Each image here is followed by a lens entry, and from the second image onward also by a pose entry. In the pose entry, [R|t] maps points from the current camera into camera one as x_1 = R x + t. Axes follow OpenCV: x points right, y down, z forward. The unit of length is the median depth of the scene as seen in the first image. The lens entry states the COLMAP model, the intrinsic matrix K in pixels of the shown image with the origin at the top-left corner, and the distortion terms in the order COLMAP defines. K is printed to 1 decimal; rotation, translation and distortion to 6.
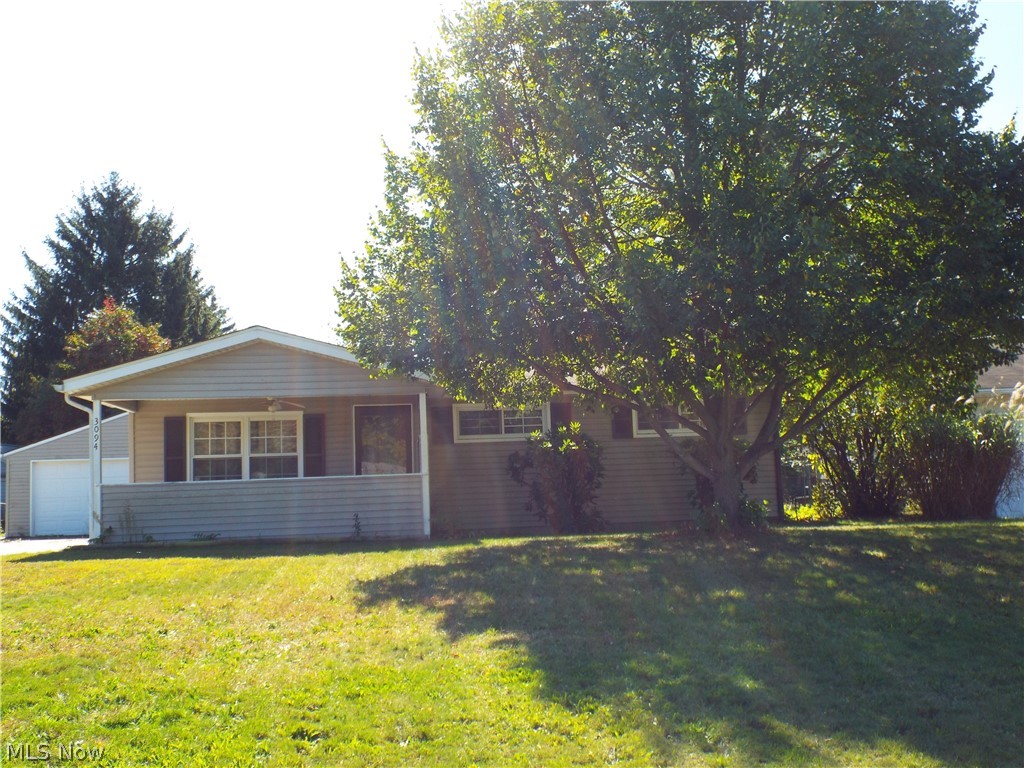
lens RADIAL K [[1100.7, 0, 512.0], [0, 1100.7, 384.0], [0, 0, 1]] dist [0.006470, 0.014993]
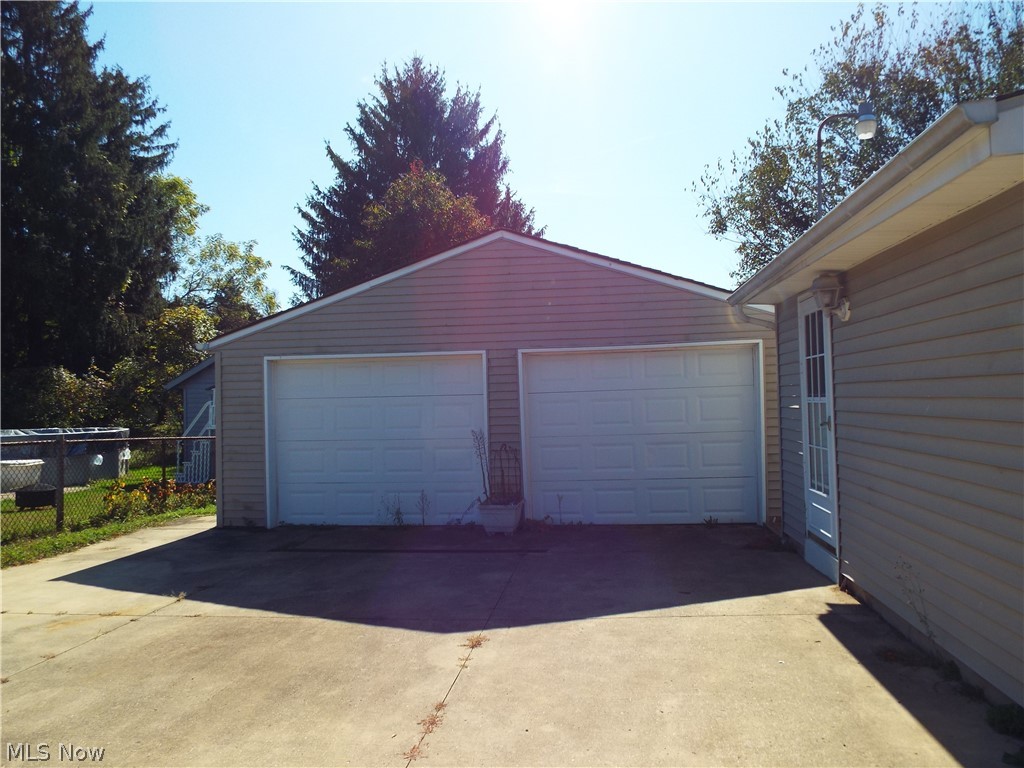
lens RADIAL K [[720.2, 0, 512.0], [0, 720.2, 384.0], [0, 0, 1]] dist [-0.000068, -0.000044]
pose [[0.976828, 0.004561, -0.213975, -0.157257], [0.013414, 0.996503, 0.082479, 0.032699], [0.213603, -0.083438, 0.973351, 0.419721]]
